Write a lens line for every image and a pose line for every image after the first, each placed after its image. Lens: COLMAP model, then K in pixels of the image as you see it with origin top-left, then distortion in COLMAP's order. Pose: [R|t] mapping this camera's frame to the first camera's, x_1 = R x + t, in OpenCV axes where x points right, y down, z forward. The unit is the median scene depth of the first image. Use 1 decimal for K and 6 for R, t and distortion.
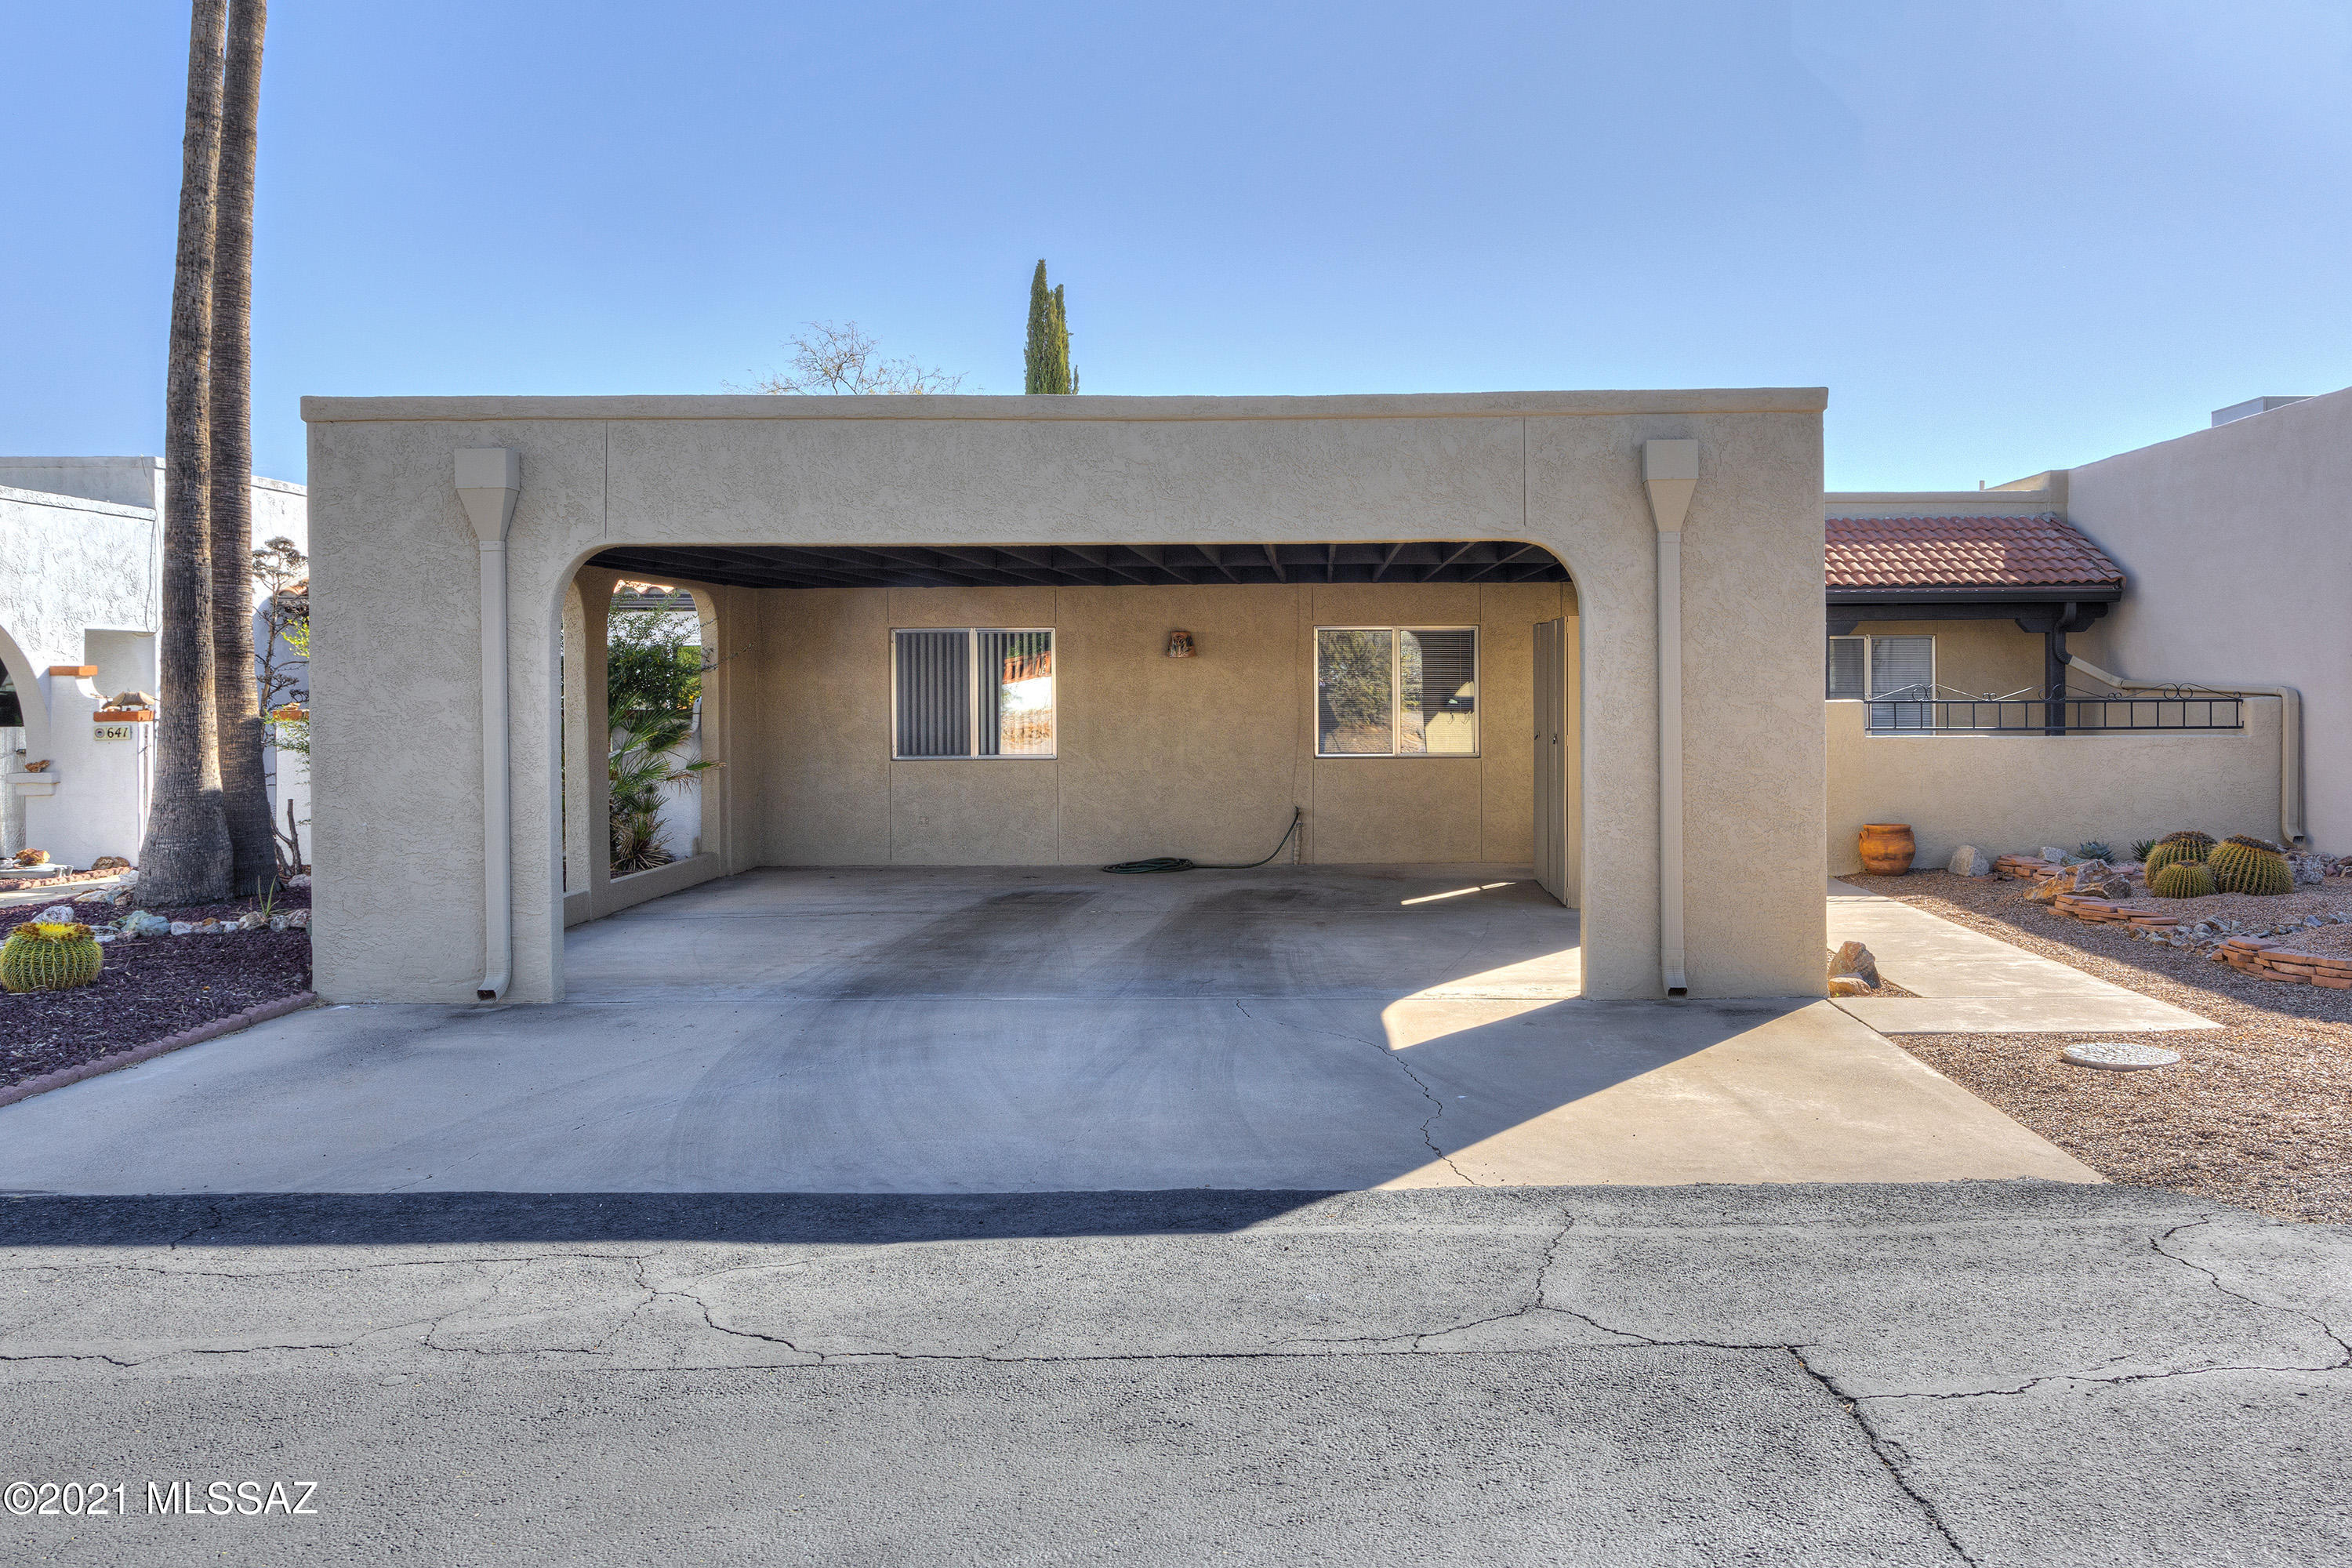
lens RADIAL K [[1927.9, 0, 1177.0], [0, 1927.9, 774.0], [0, 0, 1]] dist [-0.040013, 0.000558]
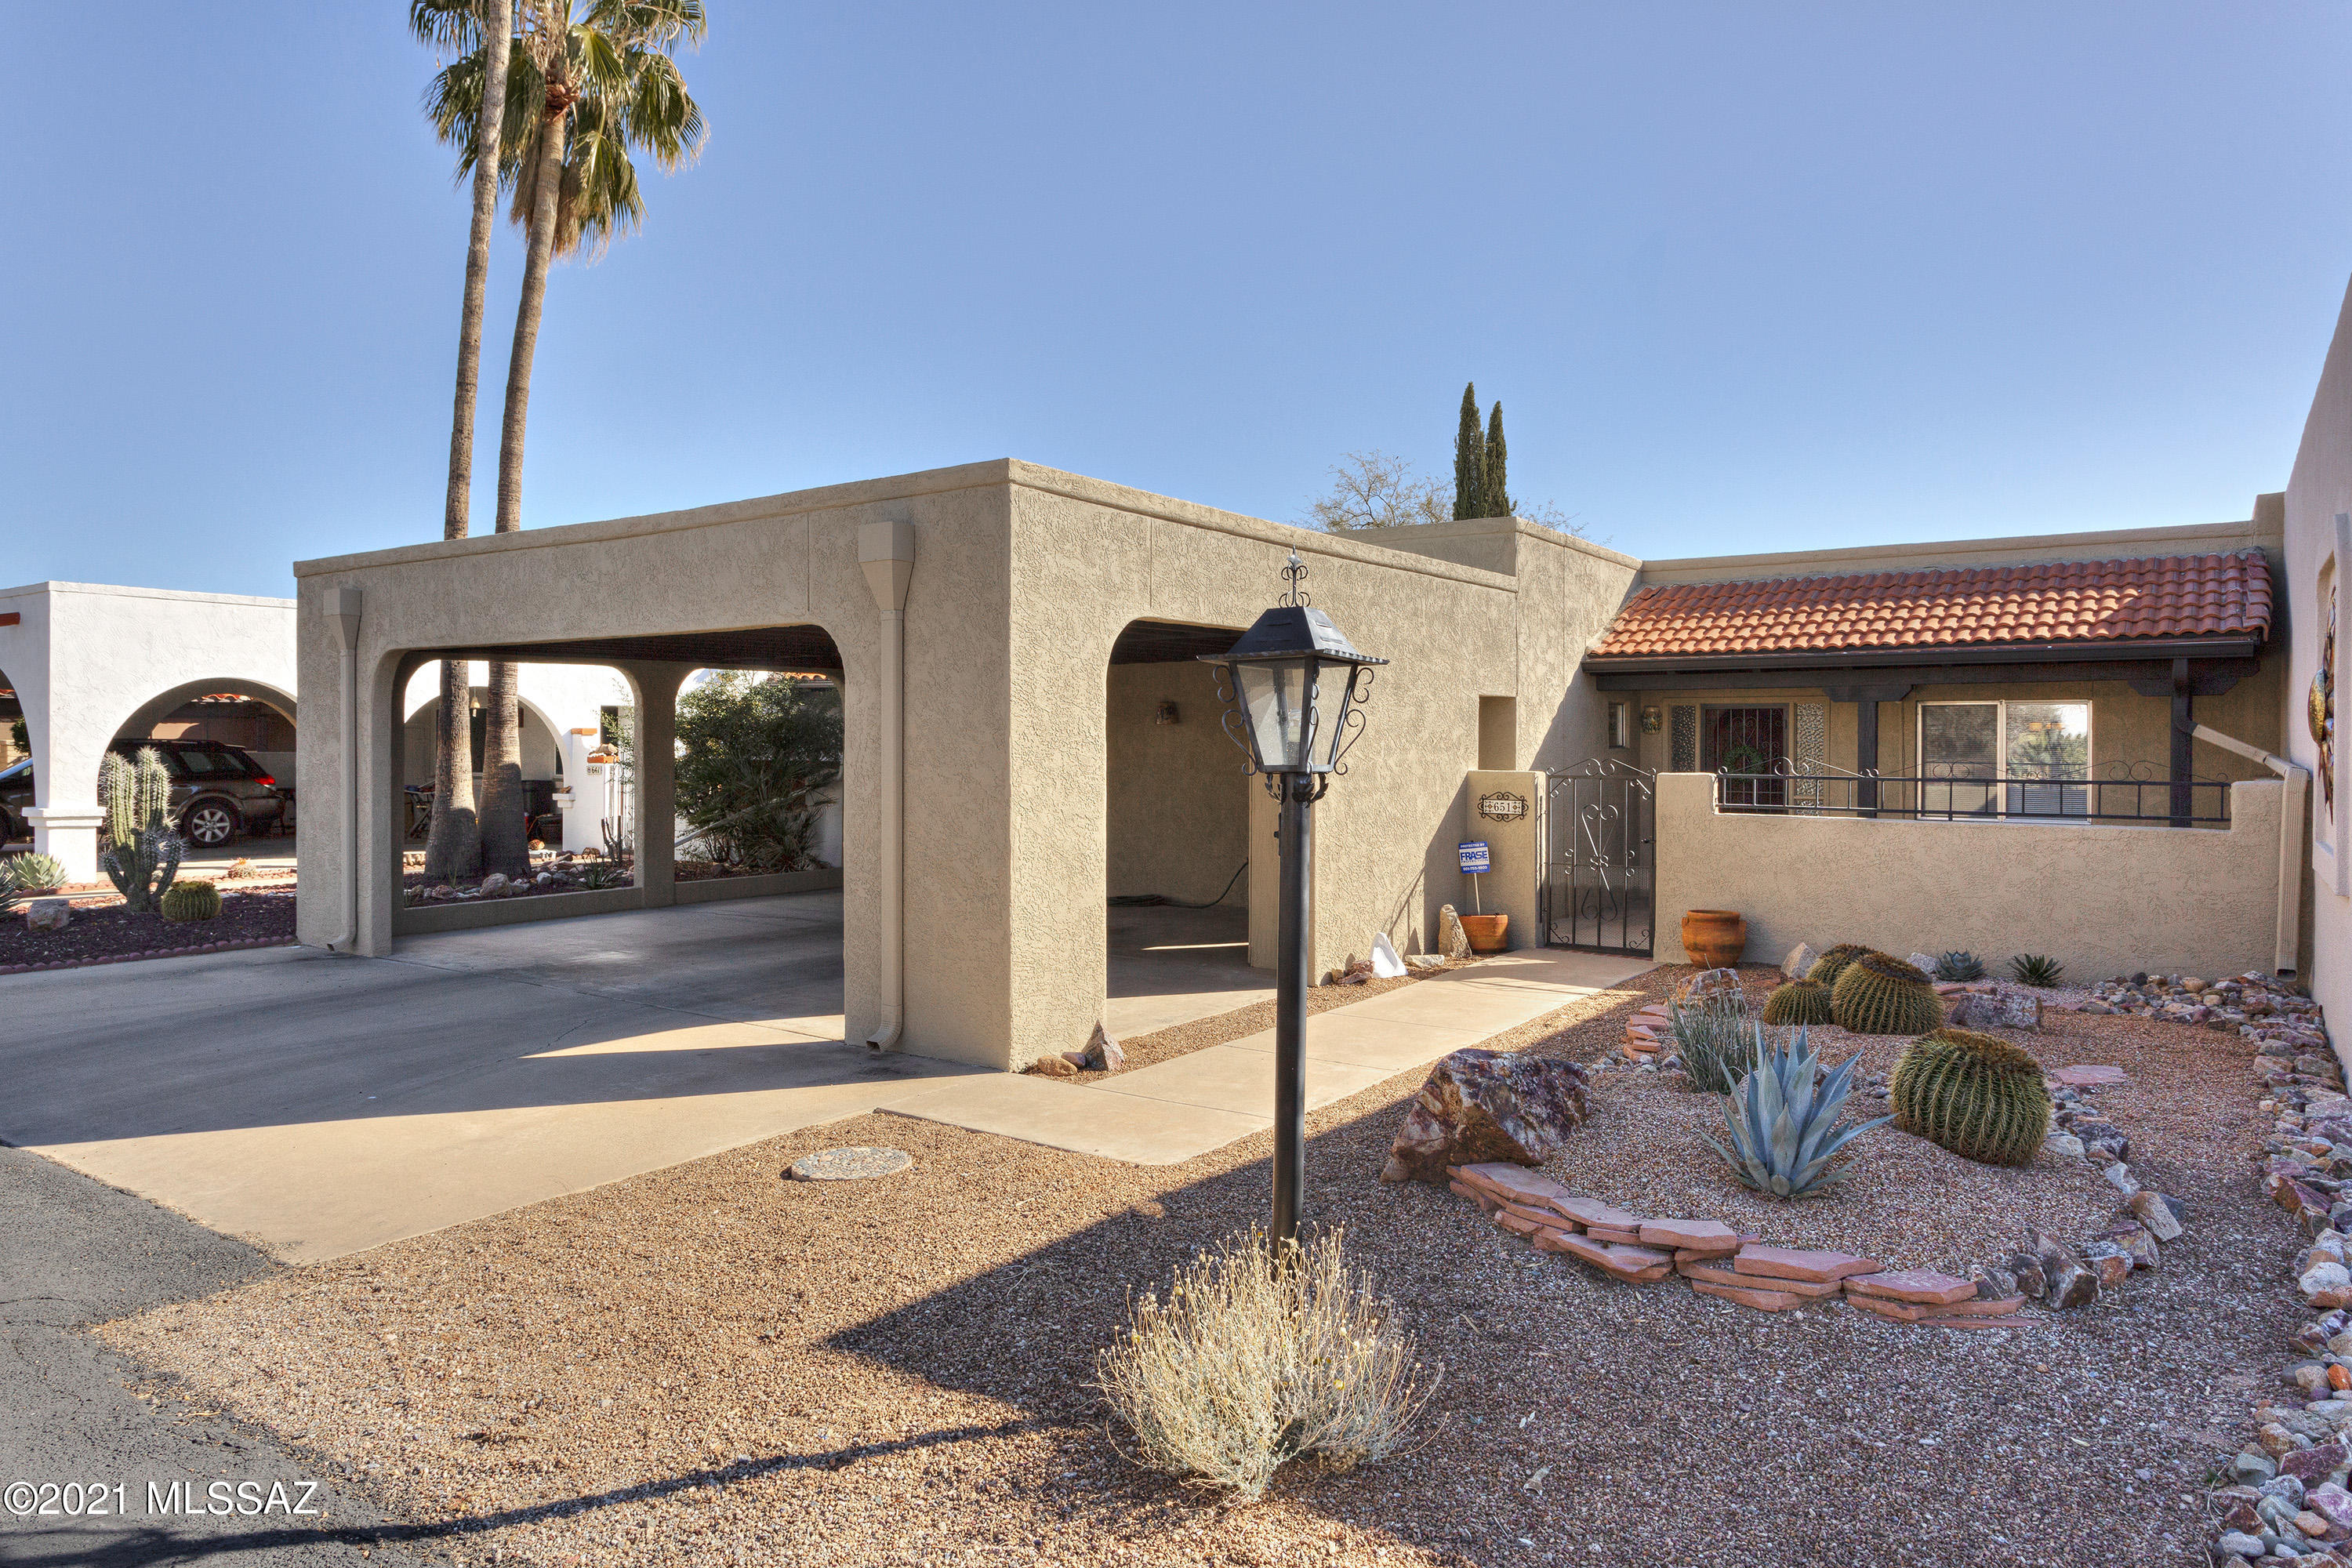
lens RADIAL K [[1488.3, 0, 1175.9], [0, 1488.3, 781.5], [0, 0, 1]] dist [-0.006002, 0.000547]
pose [[0.816444, 0.025024, -0.576882, 0.559921], [-0.035772, 0.999333, -0.007277, -0.020574], [0.576315, 0.026578, 0.816795, 0.277471]]
